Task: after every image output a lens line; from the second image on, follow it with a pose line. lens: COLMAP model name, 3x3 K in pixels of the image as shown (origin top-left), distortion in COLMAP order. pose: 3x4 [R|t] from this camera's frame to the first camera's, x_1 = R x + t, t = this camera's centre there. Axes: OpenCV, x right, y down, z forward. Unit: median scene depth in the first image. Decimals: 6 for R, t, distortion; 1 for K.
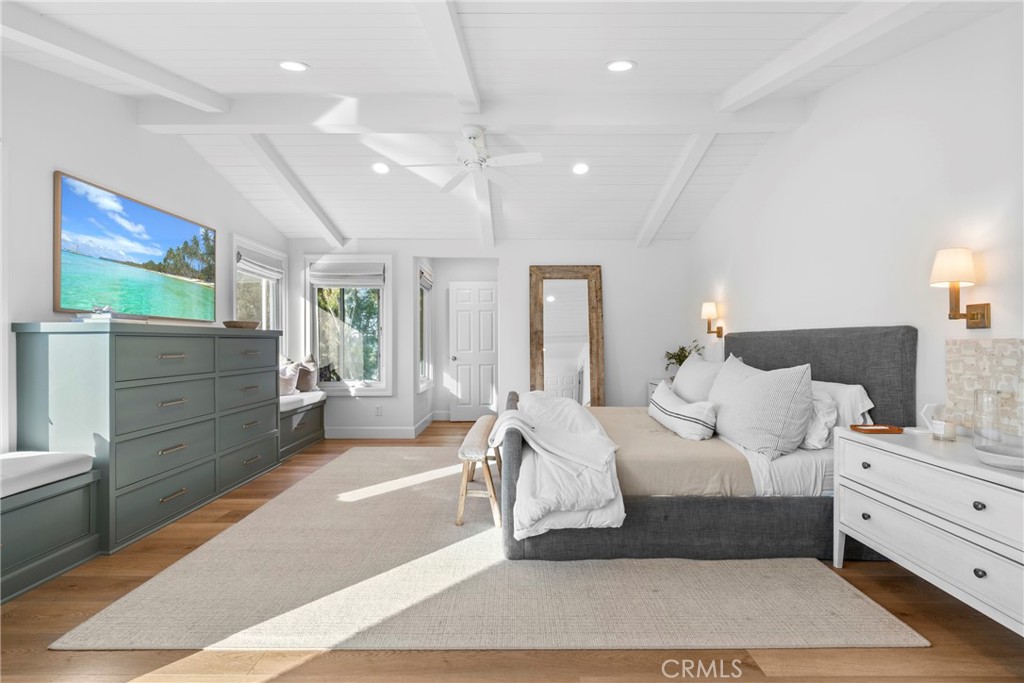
lens RADIAL K [[466.7, 0, 514.7], [0, 466.7, 341.3], [0, 0, 1]] dist [-0.001219, 0.000849]
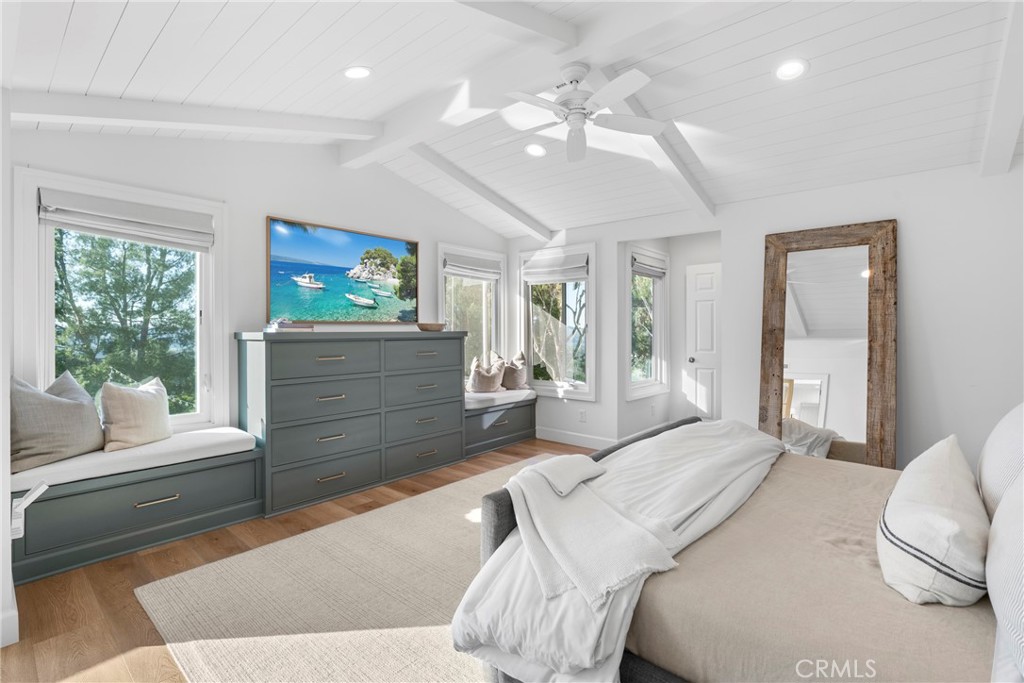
lens RADIAL K [[470.3, 0, 515.5], [0, 470.3, 331.2], [0, 0, 1]] dist [-0.002760, -0.000172]
pose [[0.757103, 0.003002, -0.653289, 0.255378], [0.001610, 0.999978, 0.006461, -0.028203], [0.653294, -0.005943, 0.757081, 0.273466]]
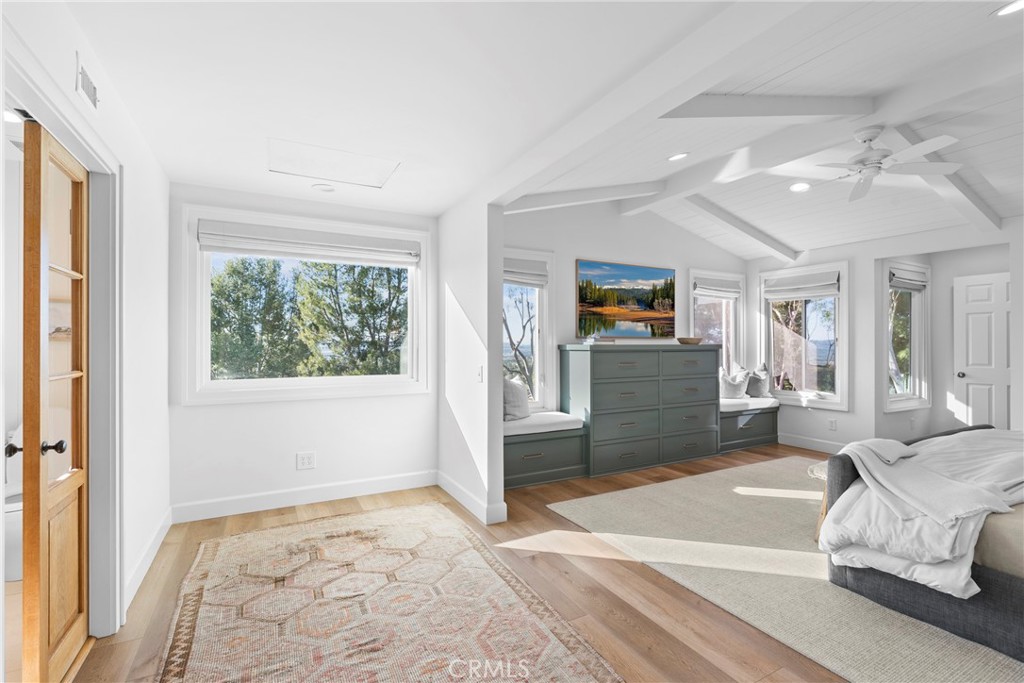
lens RADIAL K [[466.7, 0, 514.7], [0, 466.7, 341.3], [0, 0, 1]] dist [-0.001219, 0.000849]
pose [[0.479250, -0.001591, -0.877677, 0.293743], [0.001032, 0.999999, -0.001250, -0.028707], [0.877678, -0.000307, 0.479251, -0.045230]]
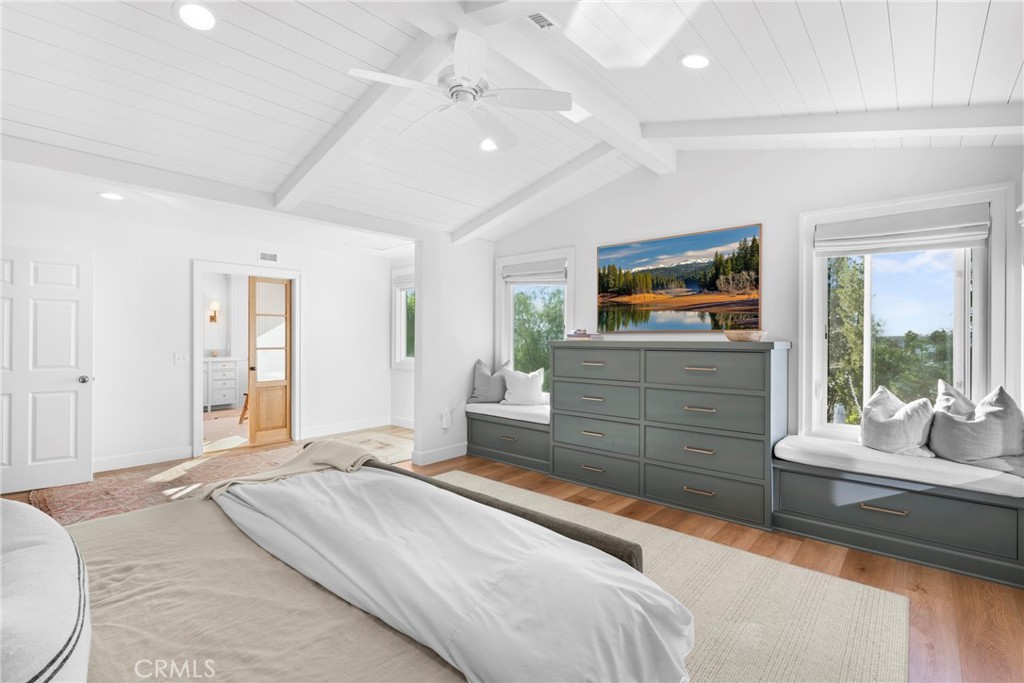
lens RADIAL K [[467.9, 0, 510.6], [0, 467.9, 382.5], [0, 0, 1]] dist [-0.052804, -0.000039]
pose [[-0.661501, 0.073528, -0.746331, 0.265679], [-0.001170, 0.995080, 0.099072, -0.031465], [0.749943, 0.066409, -0.658160, 1.116563]]
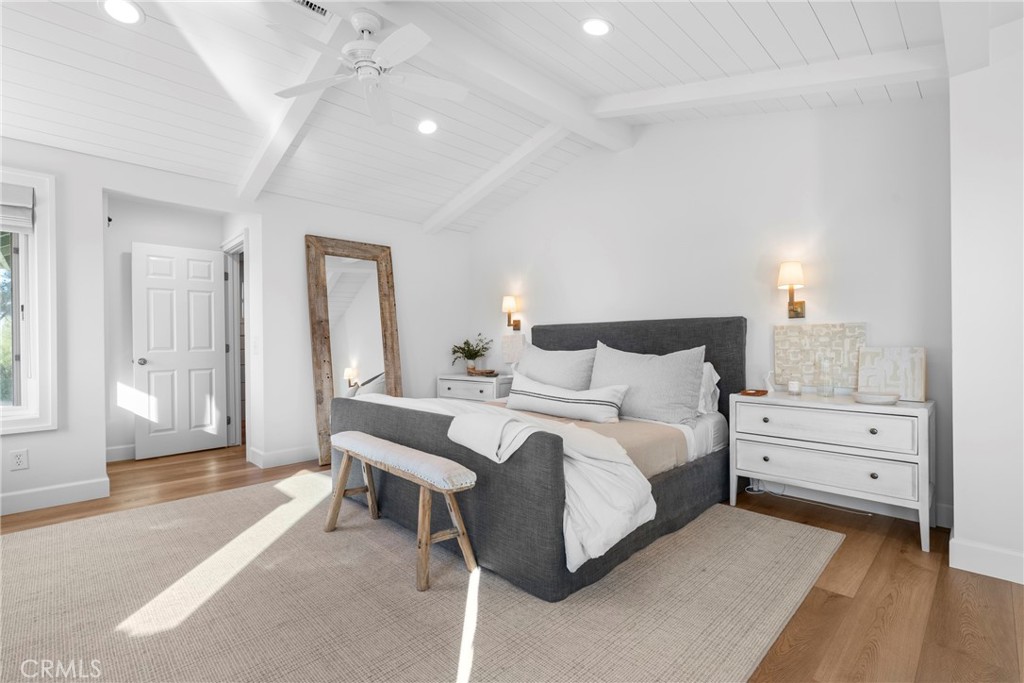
lens RADIAL K [[469.6, 0, 512.0], [0, 469.6, 341.5], [0, 0, 1]] dist [-0.002586, -0.000132]
pose [[0.713201, -0.003076, 0.700952, -0.327148], [0.006847, 0.999973, -0.002579, 0.021156], [-0.700926, 0.006639, 0.713203, 0.267839]]
